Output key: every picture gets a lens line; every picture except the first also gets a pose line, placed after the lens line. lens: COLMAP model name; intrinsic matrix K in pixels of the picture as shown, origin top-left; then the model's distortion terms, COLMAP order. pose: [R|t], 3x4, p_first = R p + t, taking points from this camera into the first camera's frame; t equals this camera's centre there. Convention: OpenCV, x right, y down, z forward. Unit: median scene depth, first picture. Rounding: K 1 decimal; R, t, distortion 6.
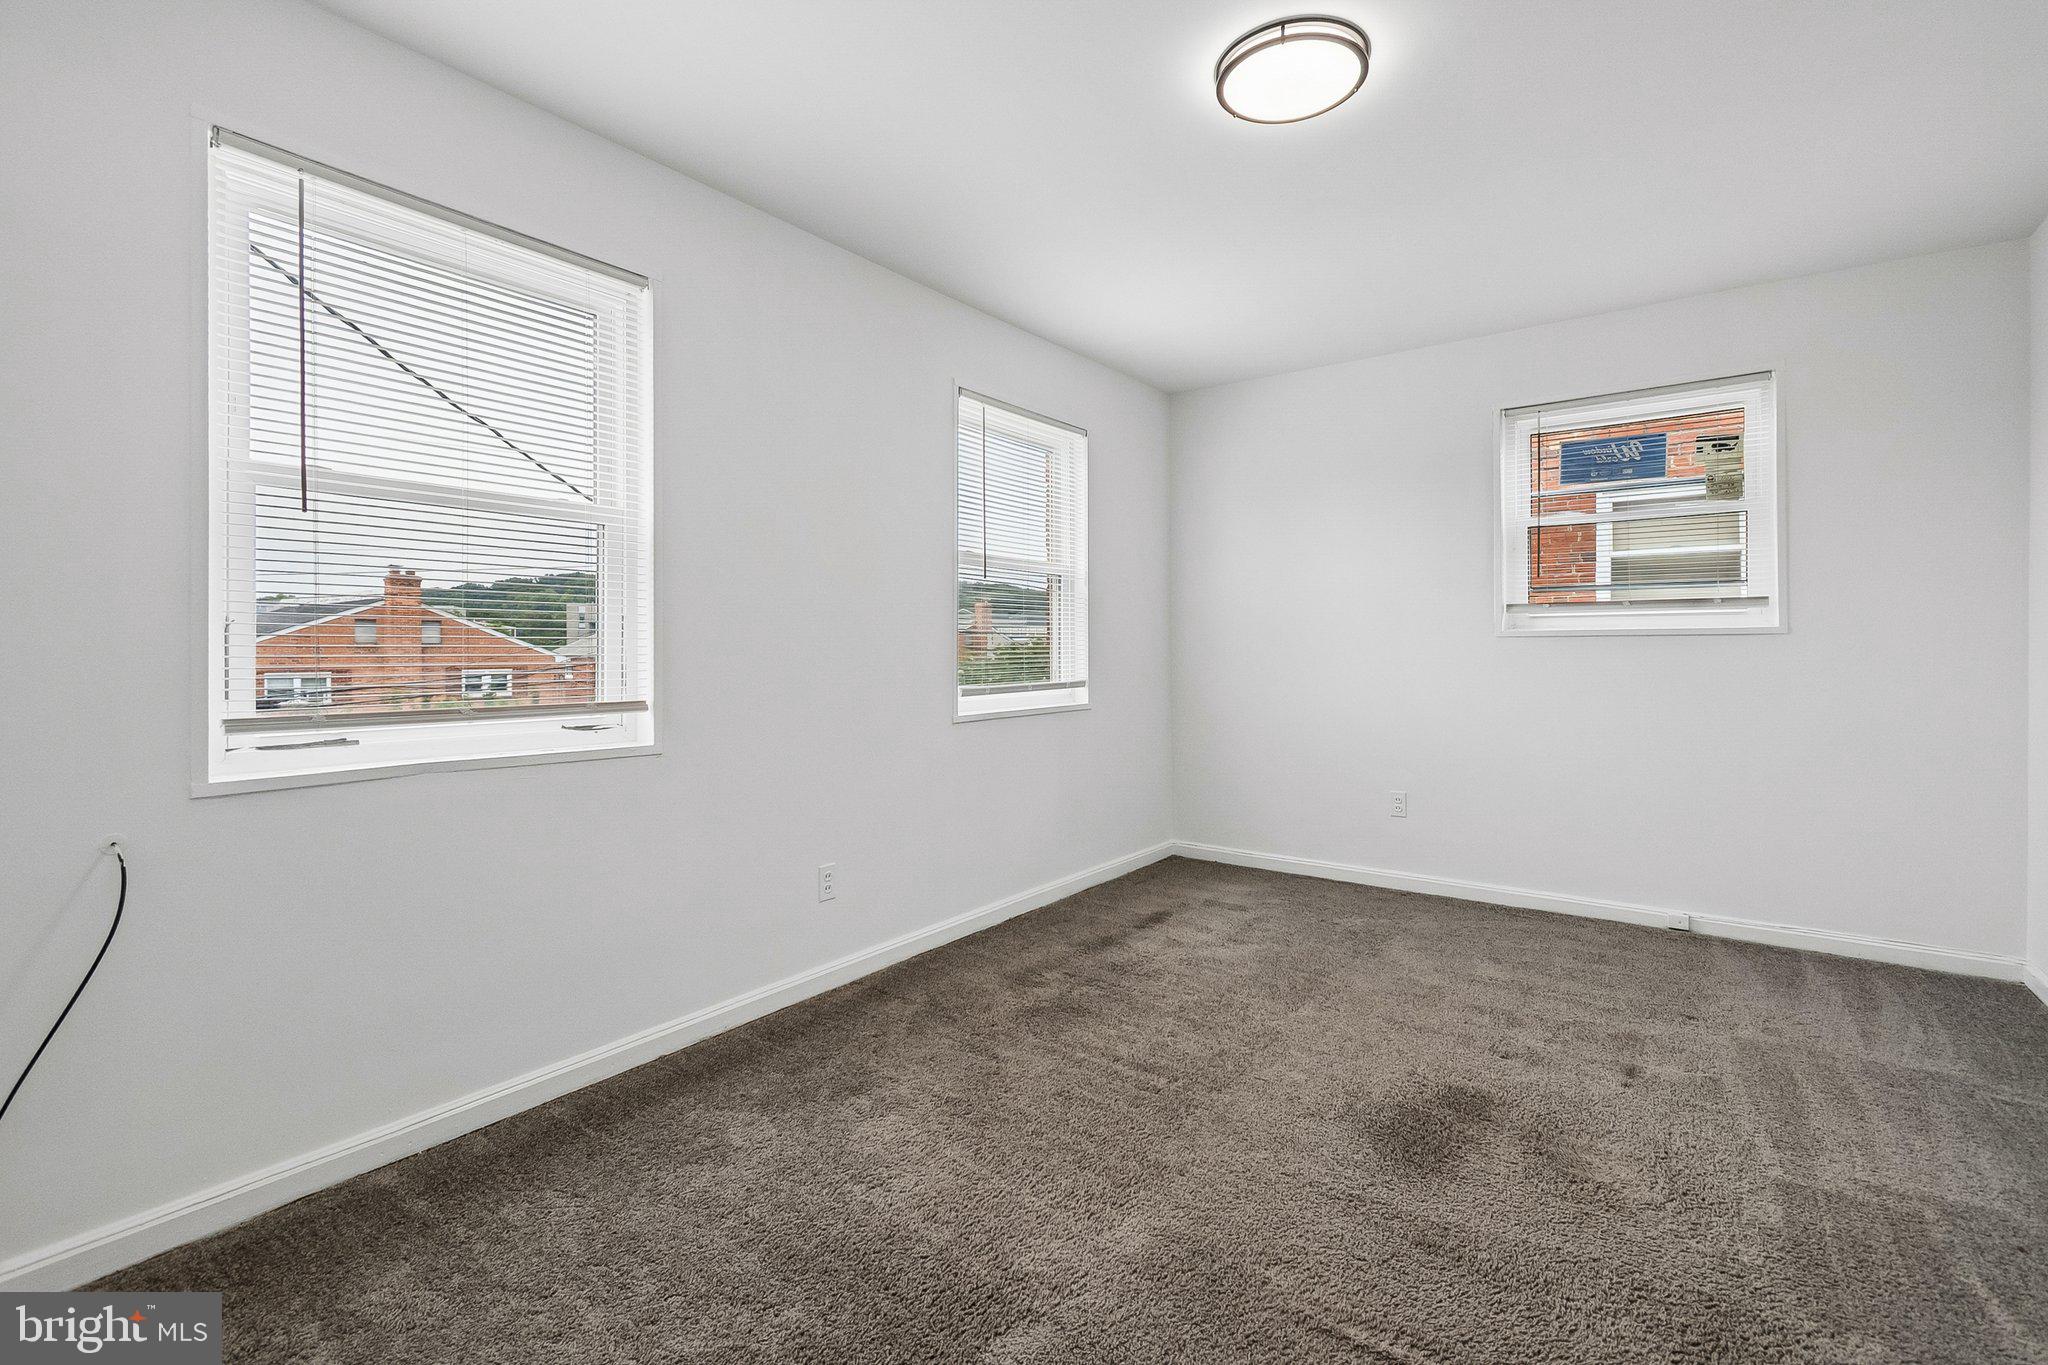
lens RADIAL K [[933.2, 0, 1036.2], [0, 933.2, 674.7], [0, 0, 1]] dist [0.008240, -0.005146]
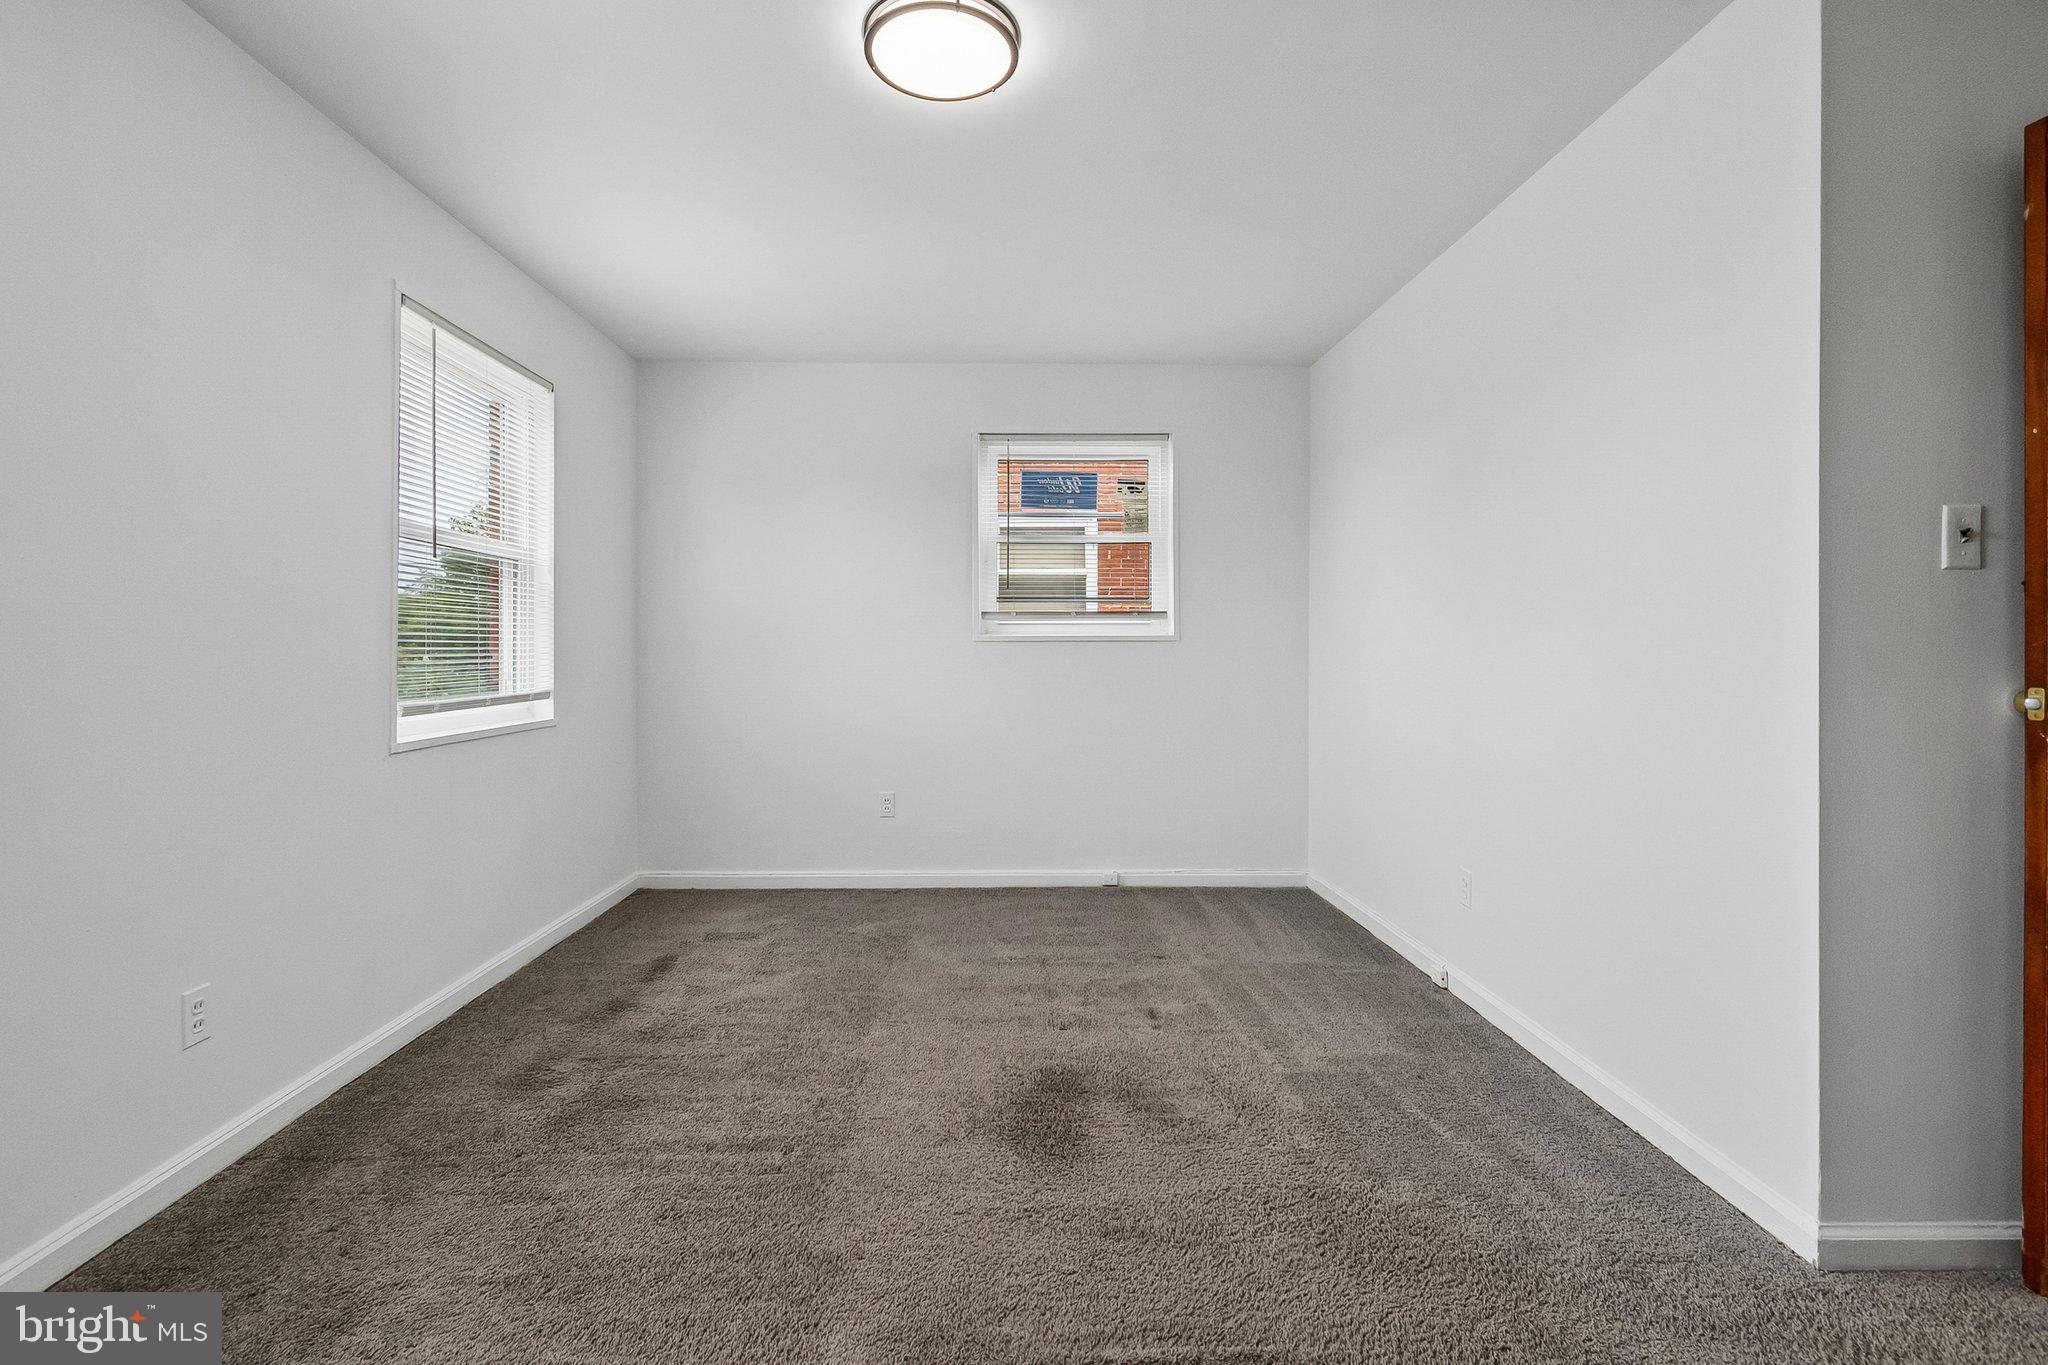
lens RADIAL K [[933.2, 0, 1015.7], [0, 933.2, 665.7], [0, 0, 1]] dist [0.008240, -0.005146]
pose [[0.789014, -0.007397, 0.614331, -0.165634], [0.015655, 0.999845, -0.008067, -0.003456], [-0.614176, 0.015982, 0.789007, 0.139008]]
